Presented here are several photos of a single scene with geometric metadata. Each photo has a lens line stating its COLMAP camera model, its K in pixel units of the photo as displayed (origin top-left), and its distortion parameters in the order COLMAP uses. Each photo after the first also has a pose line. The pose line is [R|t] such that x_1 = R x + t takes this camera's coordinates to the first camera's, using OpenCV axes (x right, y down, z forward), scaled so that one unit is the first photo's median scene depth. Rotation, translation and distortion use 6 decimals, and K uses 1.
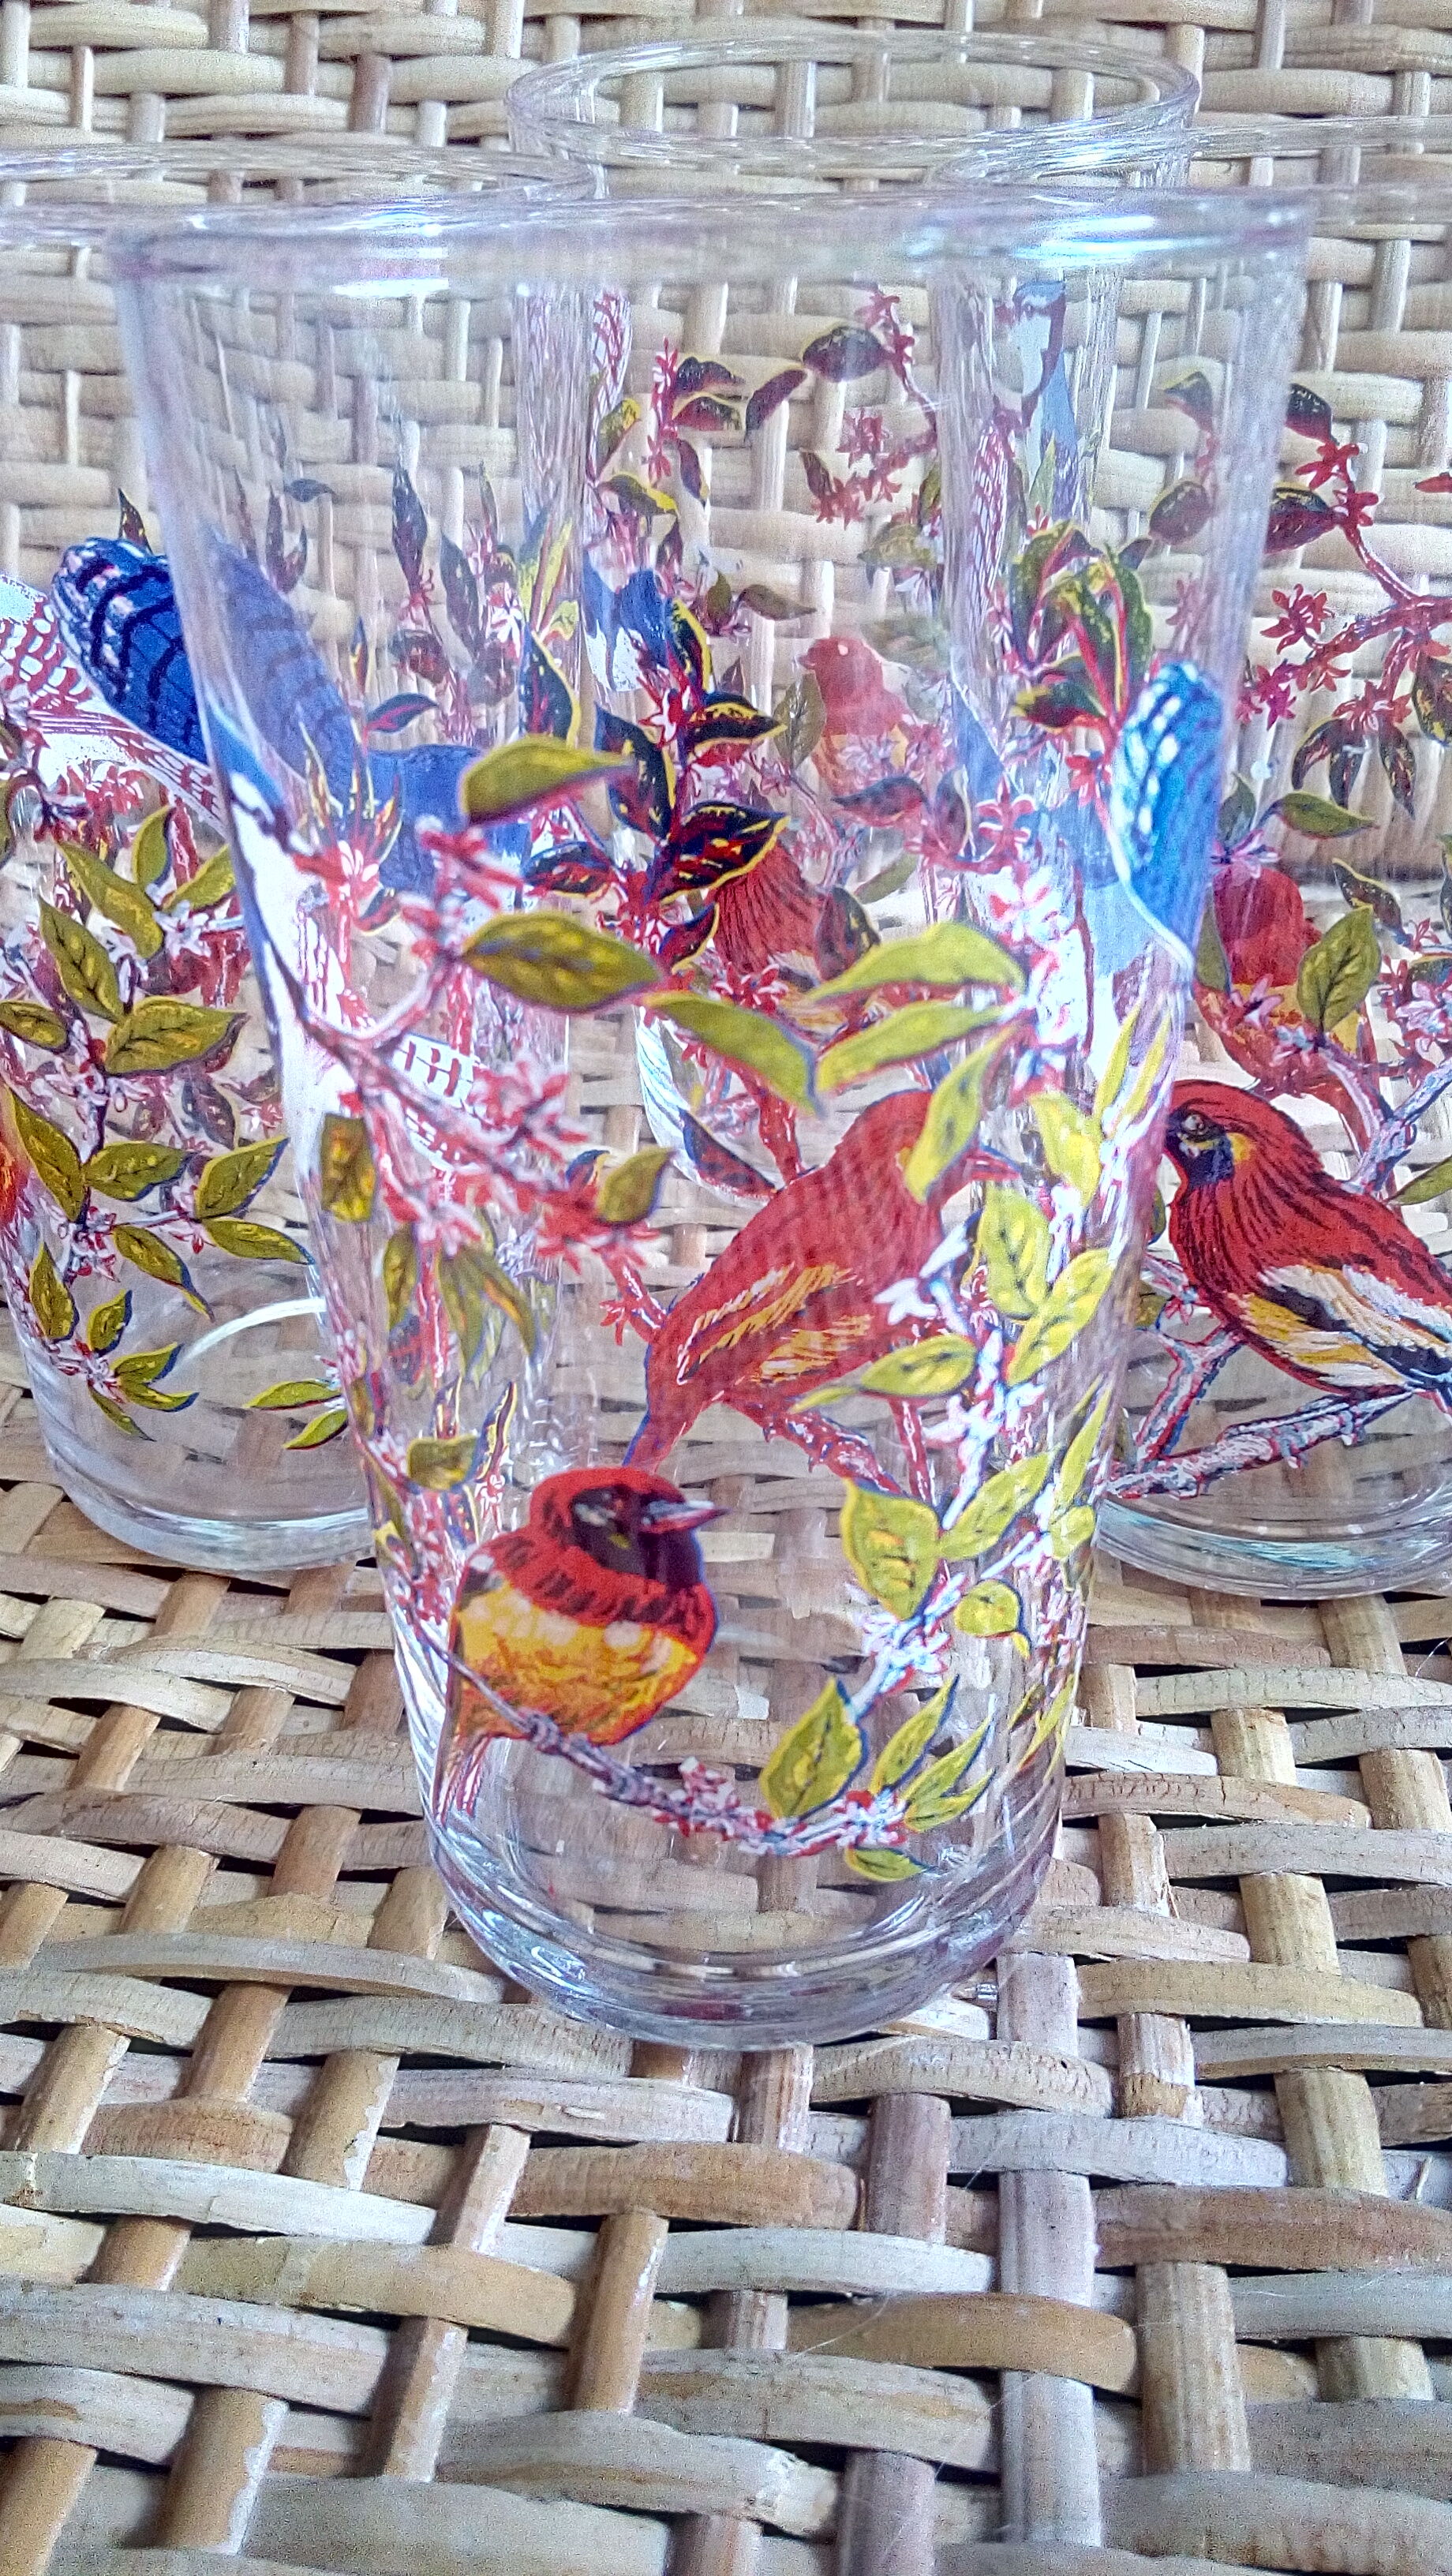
lens RADIAL K [[2066.8, 0, 669.9], [0, 2066.8, 1316.9], [0, 0, 1]] dist [0.191879, -0.441795]
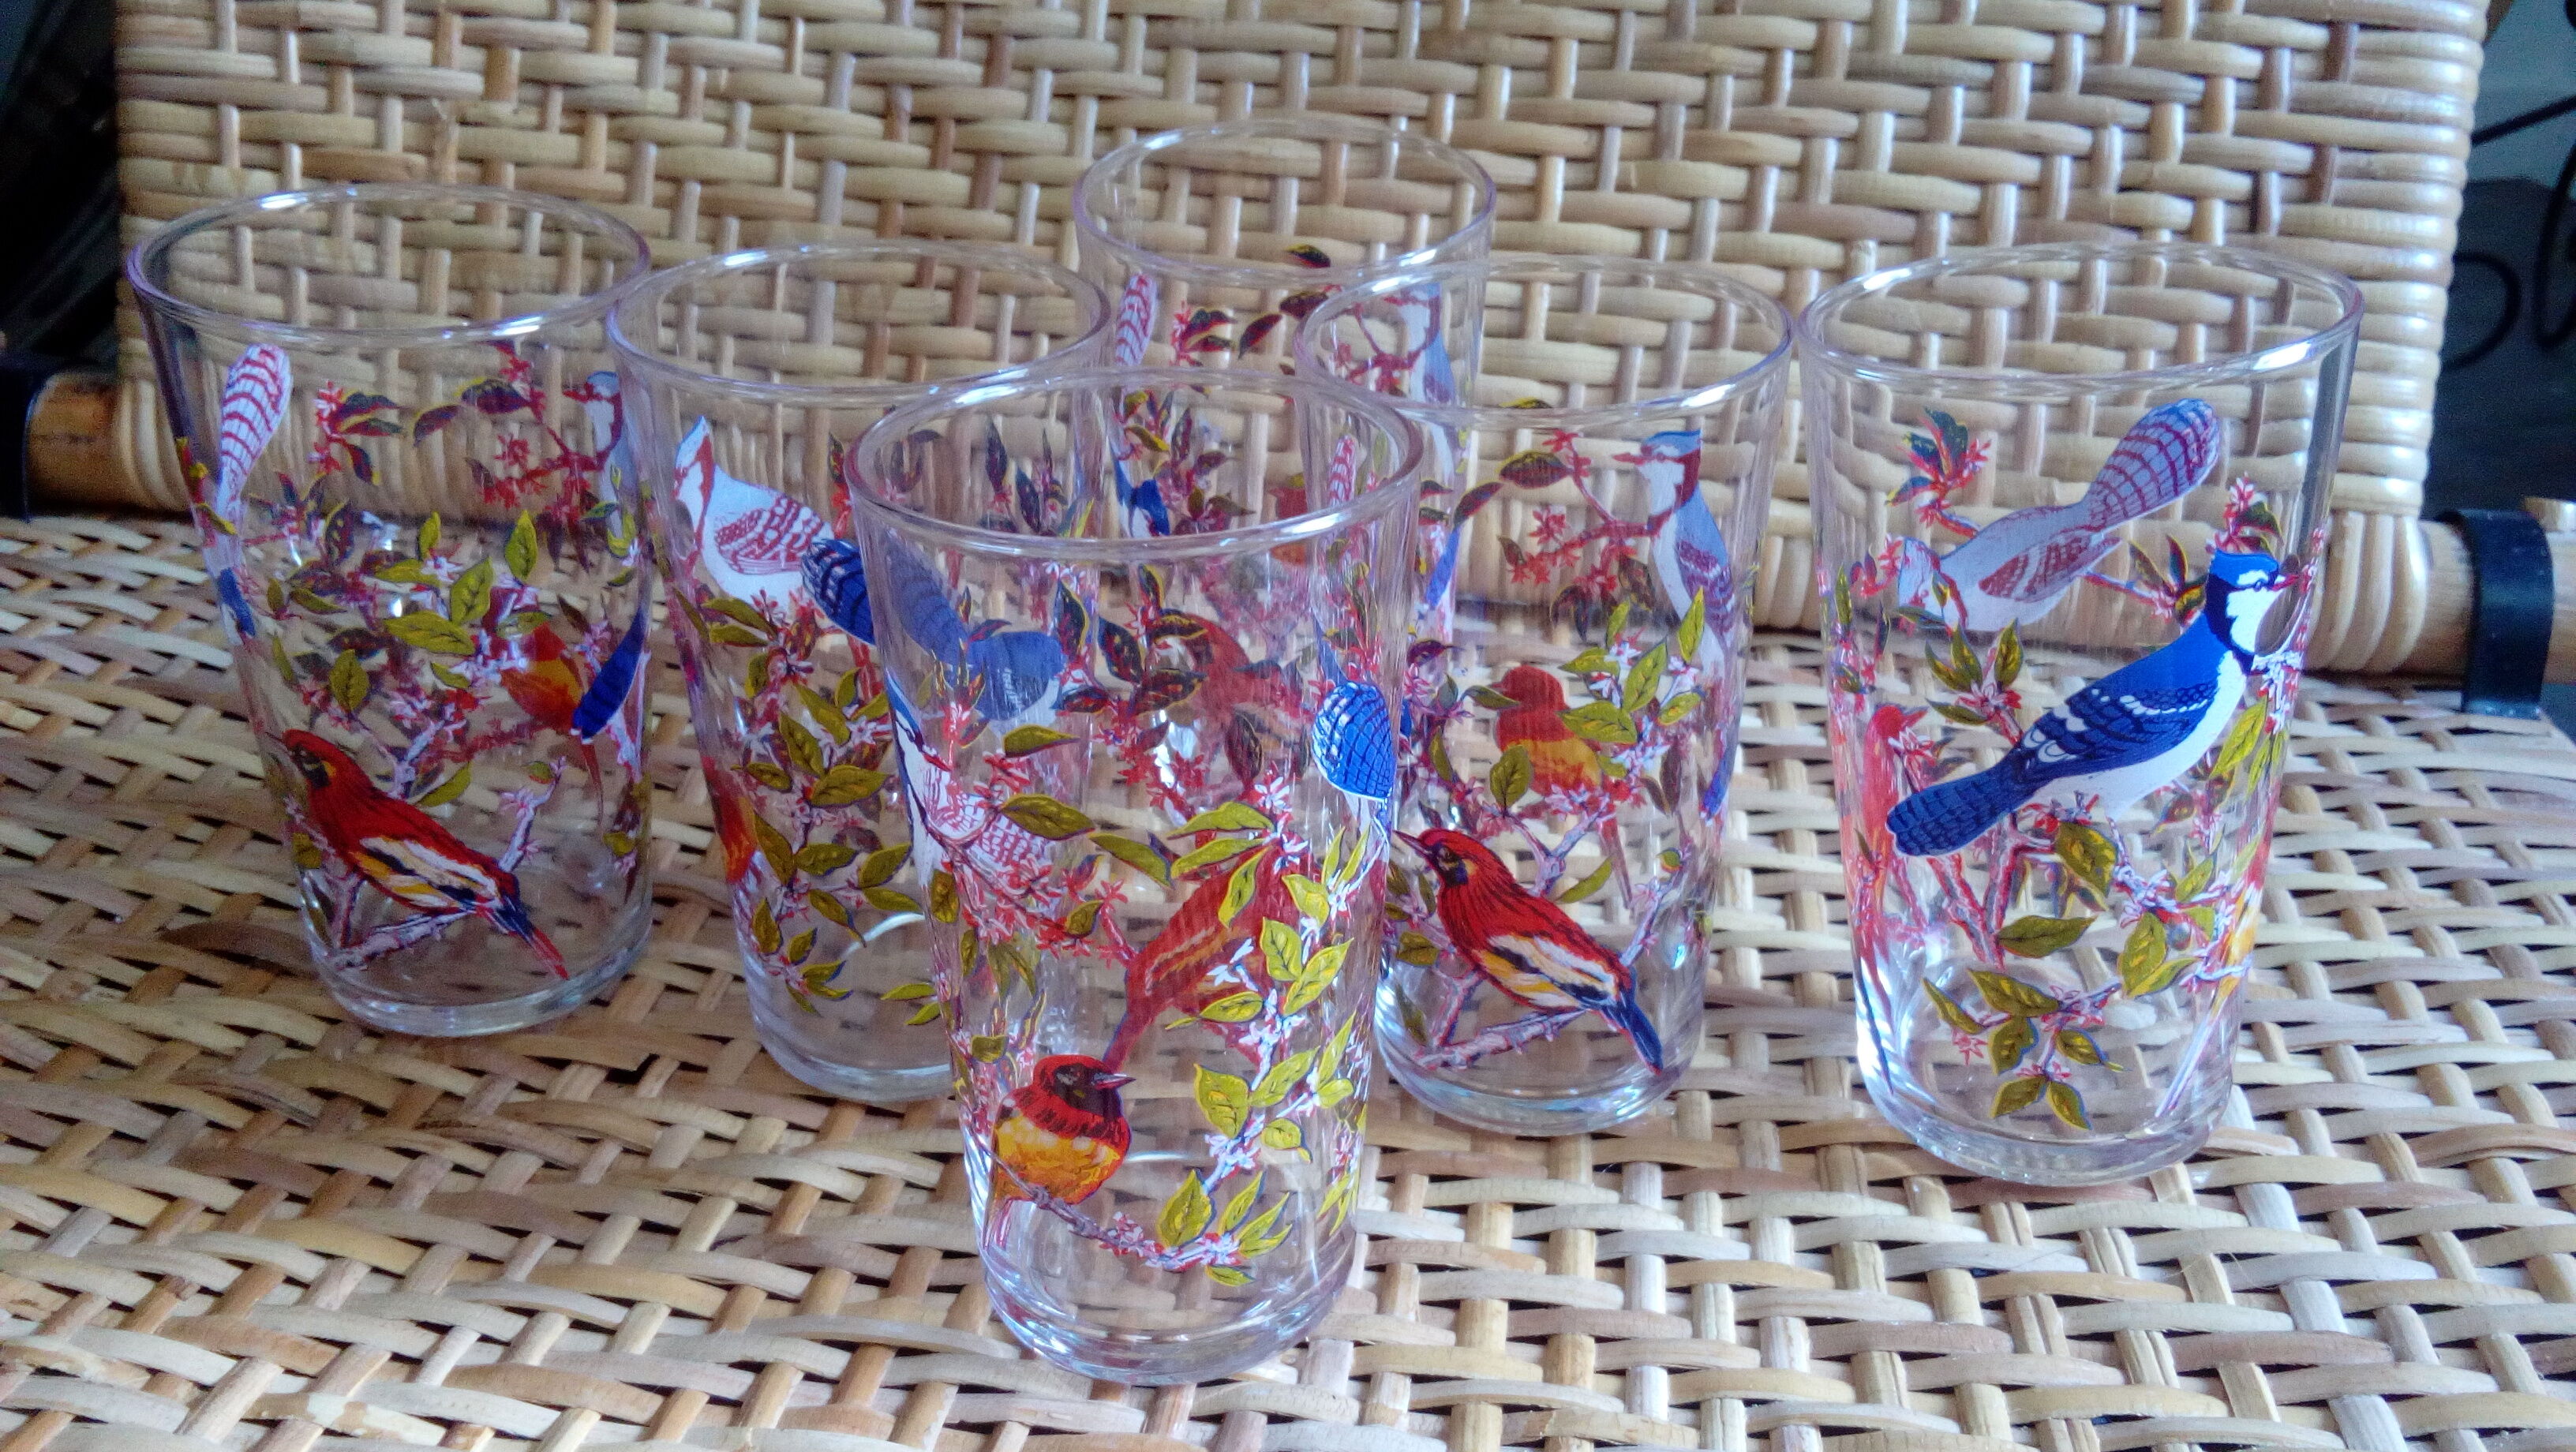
lens RADIAL K [[2018.7, 0, 1288.0], [0, 2018.7, 726.0], [0, 0, 1]] dist [0.128645, -0.214950]
pose [[0.999612, 0.027861, 0.000255, 0.124014], [-0.027790, 0.997651, -0.062617, -0.092629], [-0.001999, 0.062586, 0.998038, -0.697863]]
